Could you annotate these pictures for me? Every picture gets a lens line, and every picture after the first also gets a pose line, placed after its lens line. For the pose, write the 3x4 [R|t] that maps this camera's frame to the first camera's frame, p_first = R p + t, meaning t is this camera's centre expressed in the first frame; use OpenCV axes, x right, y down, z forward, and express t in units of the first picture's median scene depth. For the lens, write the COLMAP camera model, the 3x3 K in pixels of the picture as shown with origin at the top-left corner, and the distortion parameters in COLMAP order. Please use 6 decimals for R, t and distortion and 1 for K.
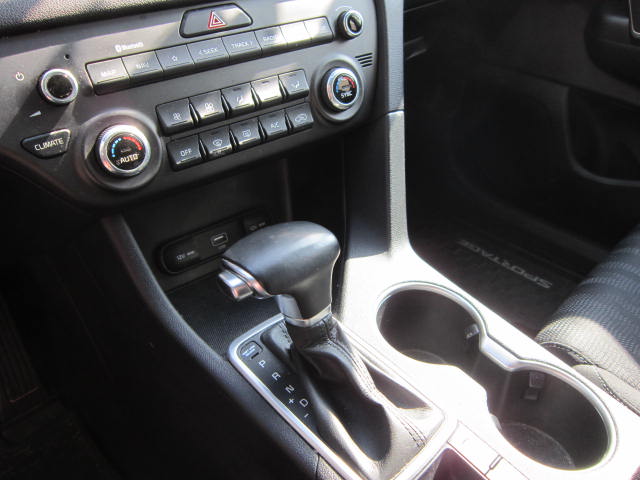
lens RADIAL K [[522.6, 0, 317.6], [0, 522.6, 239.1], [0, 0, 1]] dist [-0.037200, -0.000148]
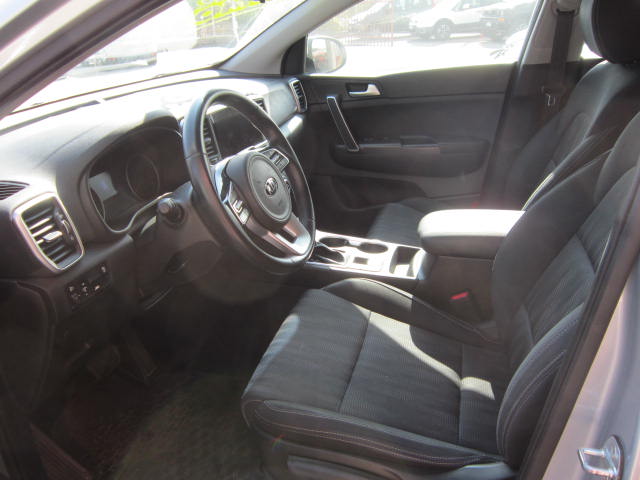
lens RADIAL K [[522.6, 0, 317.6], [0, 522.6, 239.1], [0, 0, 1]] dist [-0.037200, -0.000148]
pose [[0.858899, -0.246807, 0.448752, -1.499284], [0.345948, 0.925692, -0.153018, 0.671665], [-0.377640, 0.286672, 0.880458, -2.090615]]
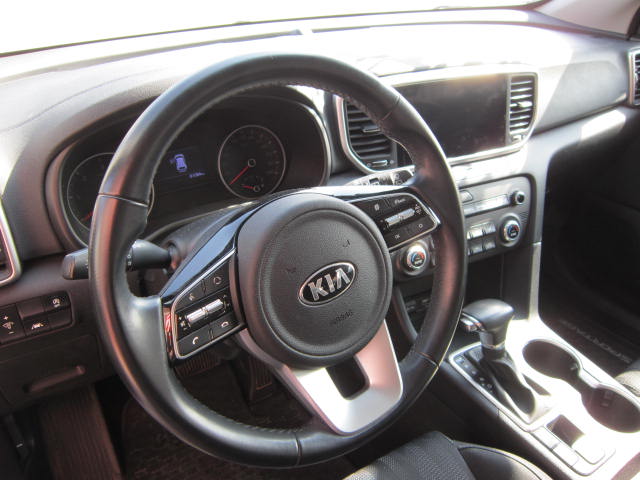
lens RADIAL K [[522.6, 0, 317.6], [0, 522.6, 239.1], [0, 0, 1]] dist [-0.037200, -0.000148]
pose [[0.983125, 0.092156, -0.158024, -0.382188], [-0.110015, 0.988017, -0.108256, 0.030507], [0.146154, 0.123814, 0.981483, -1.079145]]
